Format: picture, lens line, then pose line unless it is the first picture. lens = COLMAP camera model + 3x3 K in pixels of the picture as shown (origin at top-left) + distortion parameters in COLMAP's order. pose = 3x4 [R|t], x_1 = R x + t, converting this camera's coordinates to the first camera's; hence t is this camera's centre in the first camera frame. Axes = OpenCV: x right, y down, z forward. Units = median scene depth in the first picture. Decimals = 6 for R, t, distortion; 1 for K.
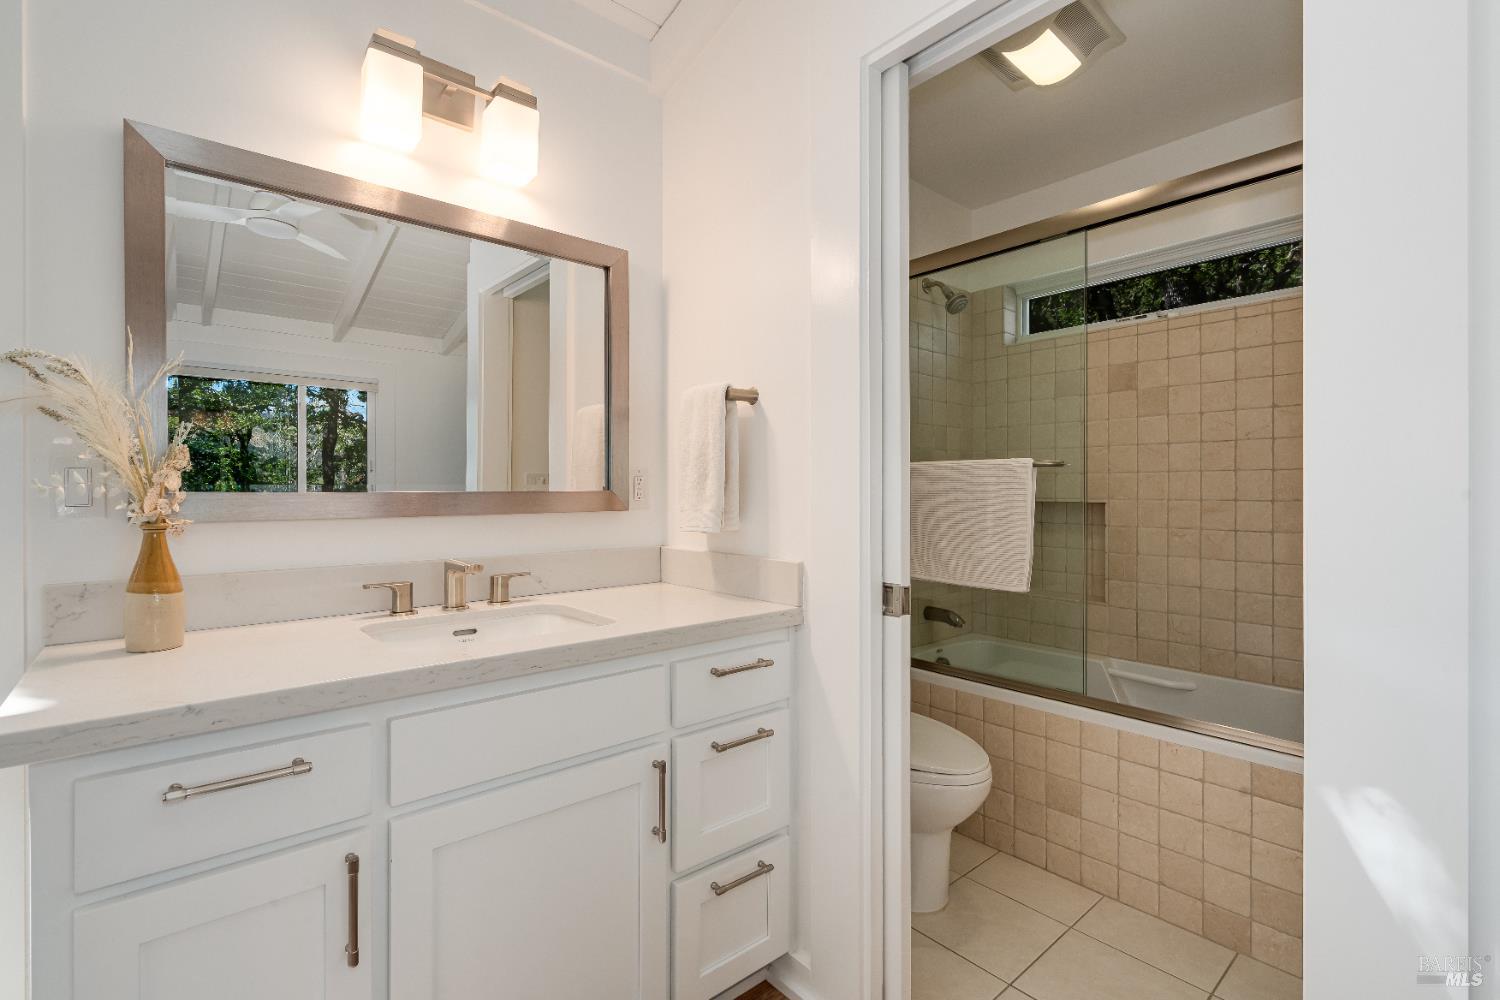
lens RADIAL K [[682.4, 0, 753.4], [0, 682.4, 503.2], [0, 0, 1]] dist [-0.001118, -0.000206]
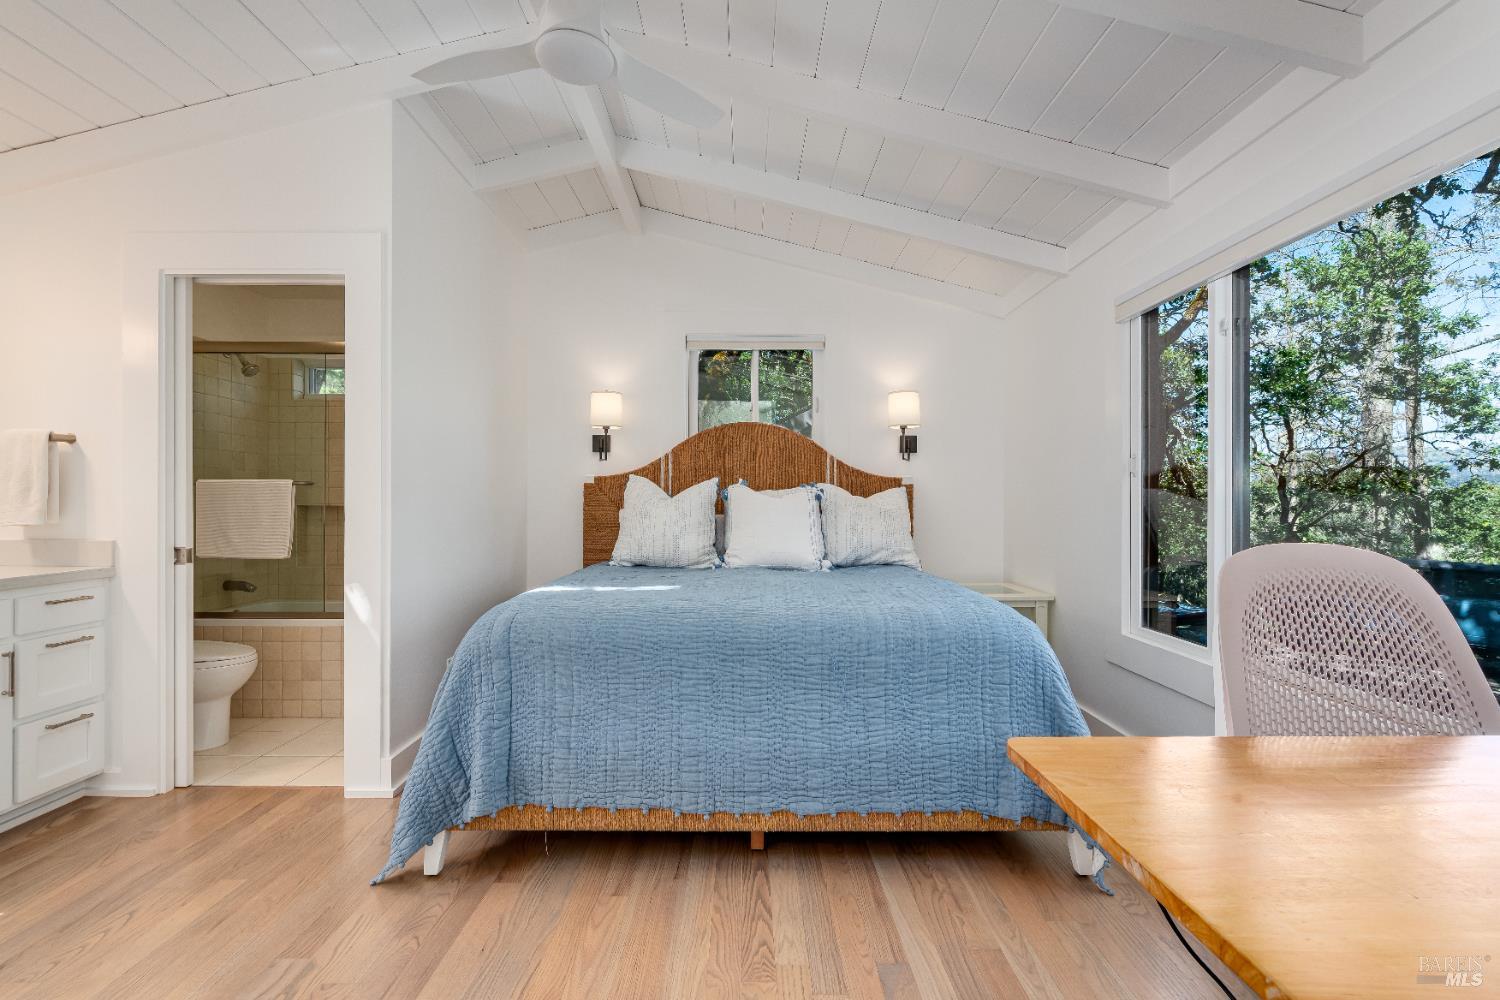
lens RADIAL K [[682.4, 0, 753.4], [0, 682.4, 503.2], [0, 0, 1]] dist [-0.001118, -0.000206]
pose [[0.654786, 0.001481, 0.755813, -0.159501], [0.006974, 0.999944, -0.008001, 0.017487], [-0.755782, 0.010510, 0.654739, -1.233735]]
